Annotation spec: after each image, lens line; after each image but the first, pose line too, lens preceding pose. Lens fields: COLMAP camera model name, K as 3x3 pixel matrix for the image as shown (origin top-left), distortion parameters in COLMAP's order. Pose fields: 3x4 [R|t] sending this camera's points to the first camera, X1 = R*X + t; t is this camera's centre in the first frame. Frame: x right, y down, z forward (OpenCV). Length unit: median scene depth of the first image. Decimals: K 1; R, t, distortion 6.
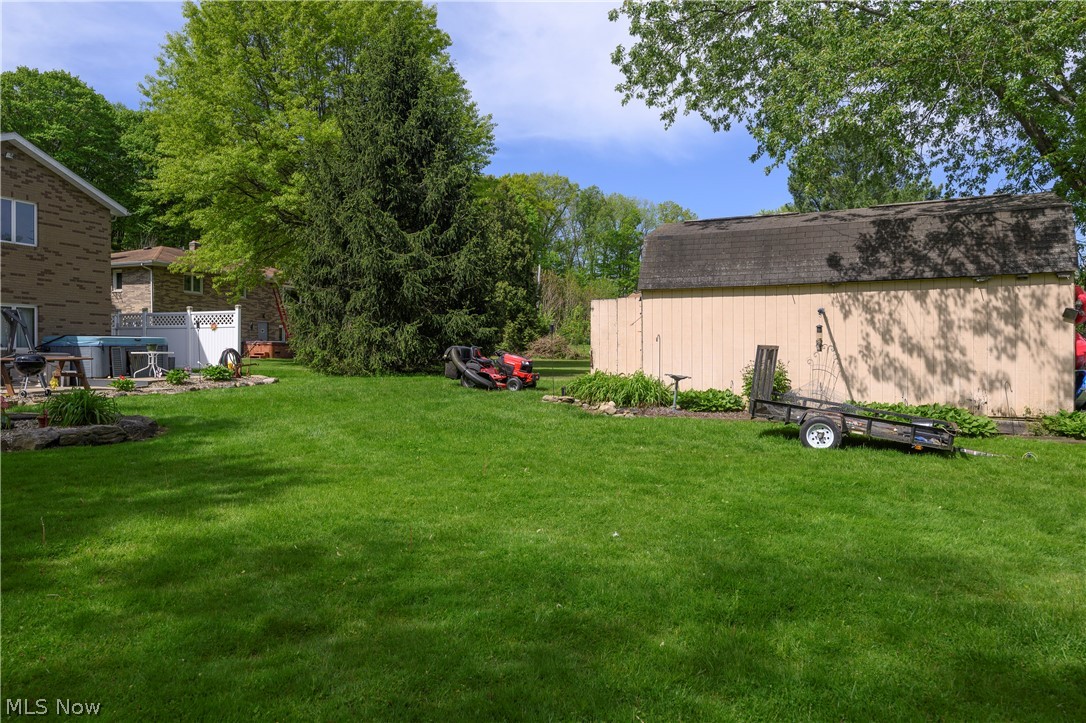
lens RADIAL K [[739.0, 0, 545.9], [0, 739.0, 355.8], [0, 0, 1]] dist [0.017498, -0.009930]
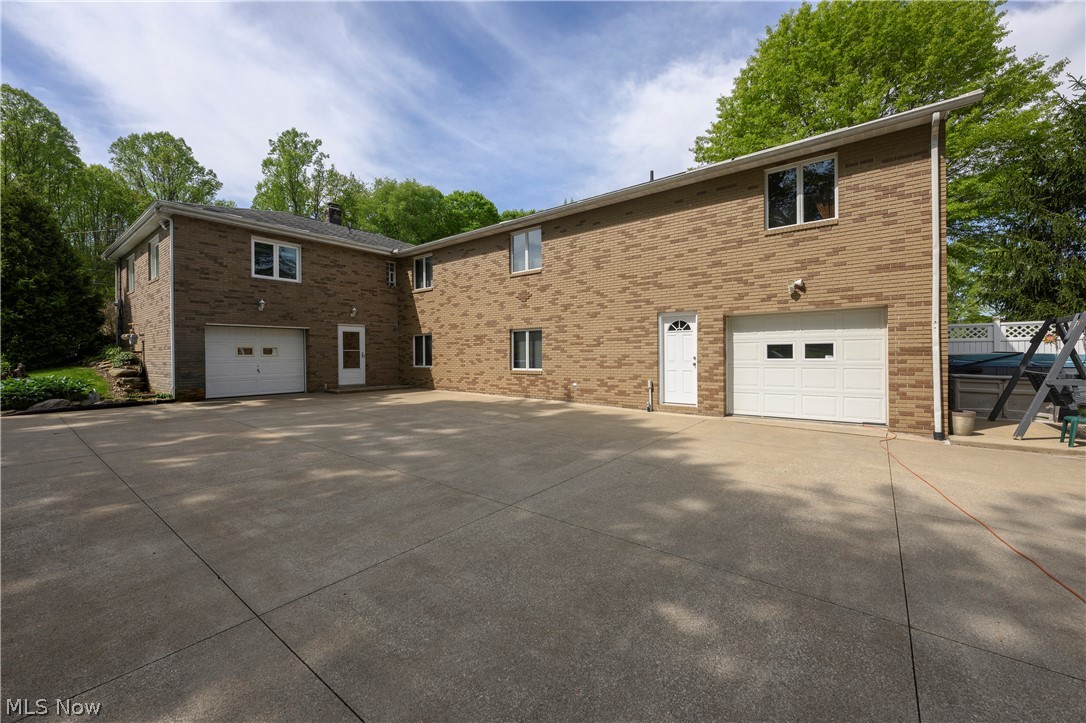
lens RADIAL K [[427.9, 0, 536.0], [0, 427.9, 357.3], [0, 0, 1]] dist [0.001114, 0.000163]
pose [[0.956804, -0.003950, -0.290705, -0.933338], [0.005689, 0.999971, 0.005138, -0.026704], [0.290677, -0.006570, 0.956799, 0.402716]]
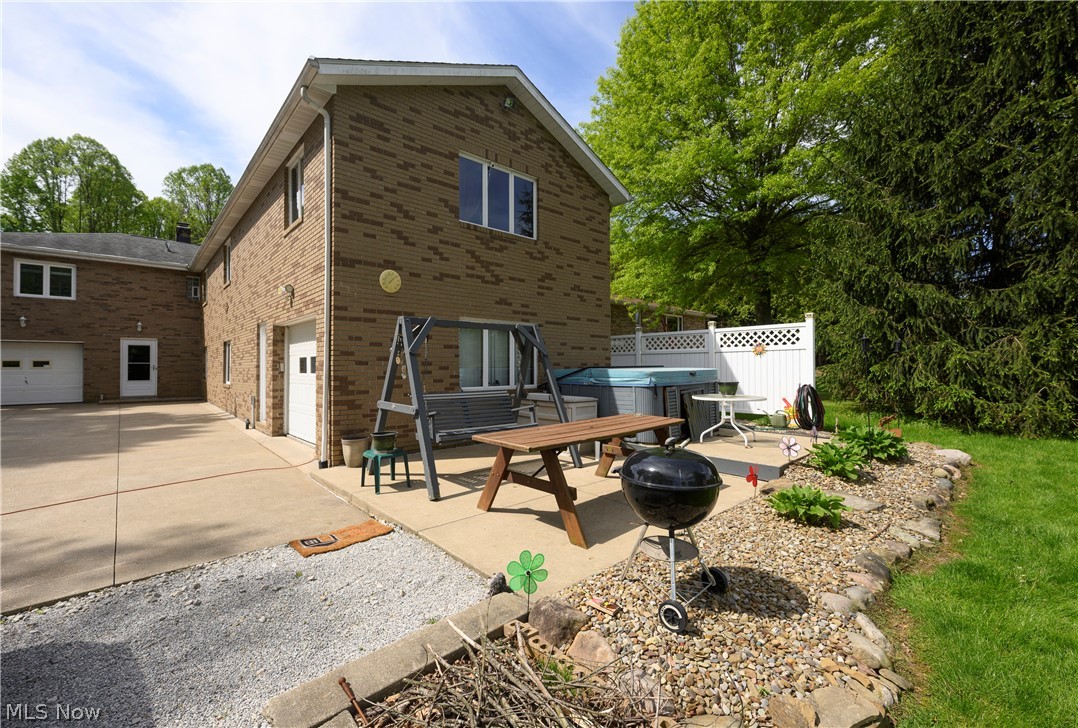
lens RADIAL K [[451.0, 0, 527.7], [0, 451.0, 361.0], [0, 0, 1]] dist [0.004846, -0.000378]
pose [[0.889060, -0.009845, -0.457684, -0.484902], [0.003310, 0.999881, -0.015078, -0.025793], [0.457778, 0.011890, 0.888987, 0.601888]]
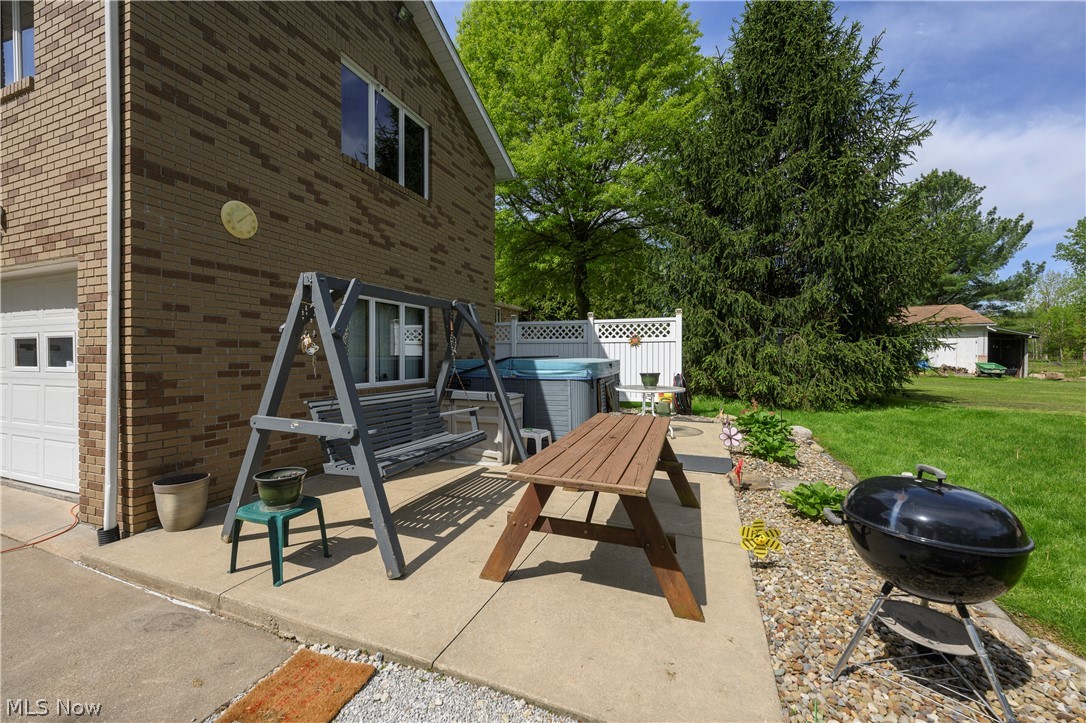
lens RADIAL K [[427.9, 0, 534.3], [0, 427.9, 359.5], [0, 0, 1]] dist [0.001114, 0.000163]
pose [[0.999987, 0.002020, -0.004742, -0.585547], [-0.001978, 0.999960, 0.008746, -0.027356], [0.004759, -0.008736, 0.999951, 0.650901]]
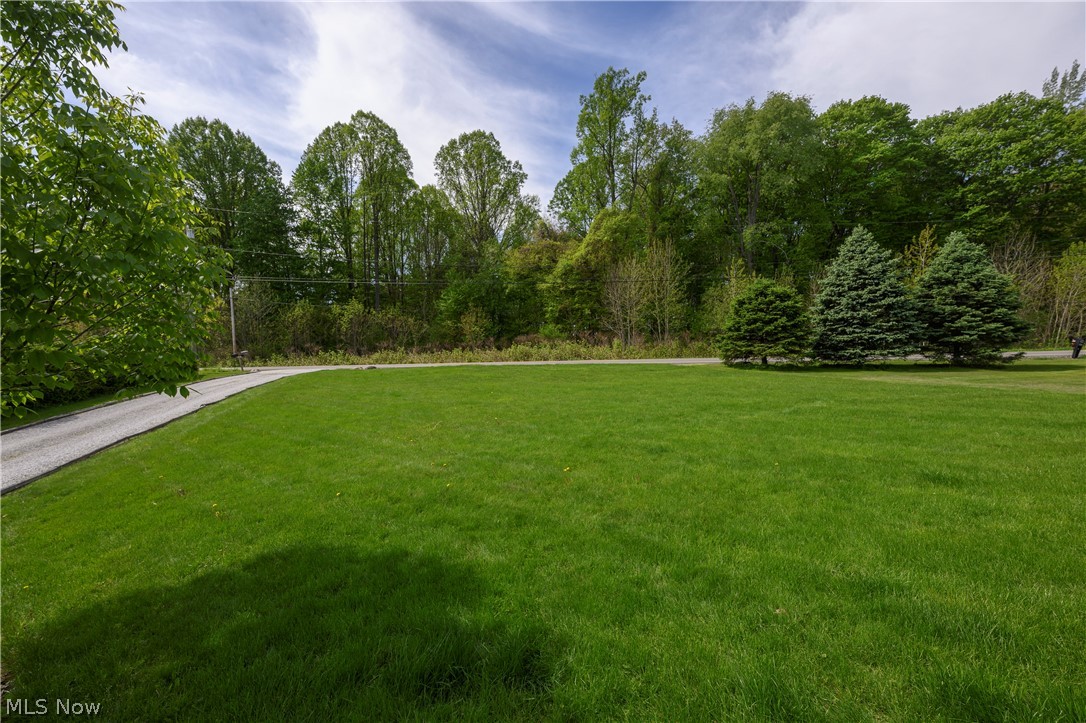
lens RADIAL K [[427.9, 0, 537.7], [0, 427.9, 369.7], [0, 0, 1]] dist [0.001114, 0.000163]
pose [[0.657582, -0.000007, -0.753383, -2.034276], [0.023476, 0.999515, 0.020482, -0.101517], [0.753017, -0.031155, 0.657263, 1.003727]]
